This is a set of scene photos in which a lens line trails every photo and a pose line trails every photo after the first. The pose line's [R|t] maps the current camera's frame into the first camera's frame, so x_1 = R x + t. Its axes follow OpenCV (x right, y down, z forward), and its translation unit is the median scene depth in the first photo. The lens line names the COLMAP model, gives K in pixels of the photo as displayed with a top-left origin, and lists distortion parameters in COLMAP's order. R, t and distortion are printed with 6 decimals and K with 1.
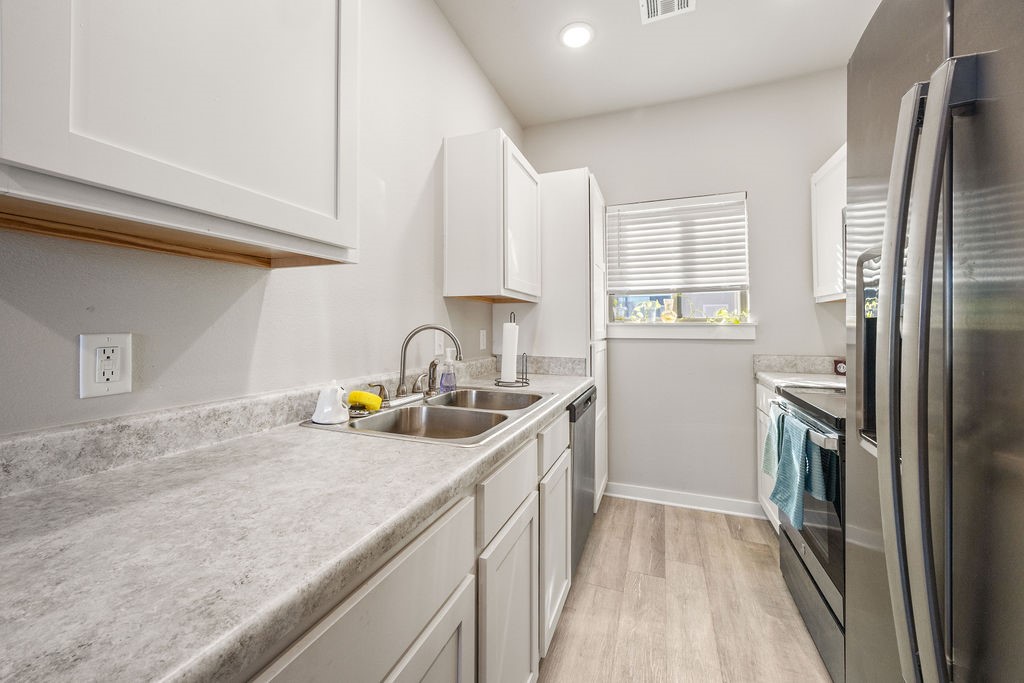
lens RADIAL K [[389.9, 0, 506.6], [0, 389.9, 322.9], [0, 0, 1]] dist [-0.003177, -0.000044]
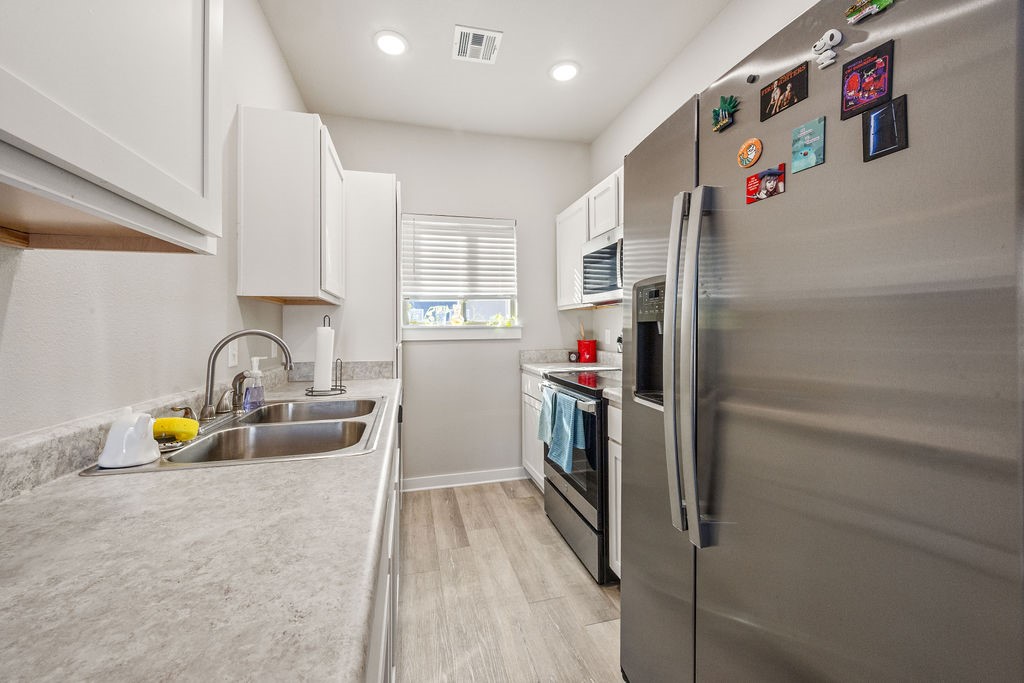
lens RADIAL K [[389.9, 0, 501.4], [0, 389.9, 330.3], [0, 0, 1]] dist [-0.003177, -0.000044]
pose [[0.819013, -0.012827, 0.573631, -0.207018], [0.006008, 0.999887, 0.013780, -0.002282], [-0.573743, -0.007839, 0.818998, -0.001098]]
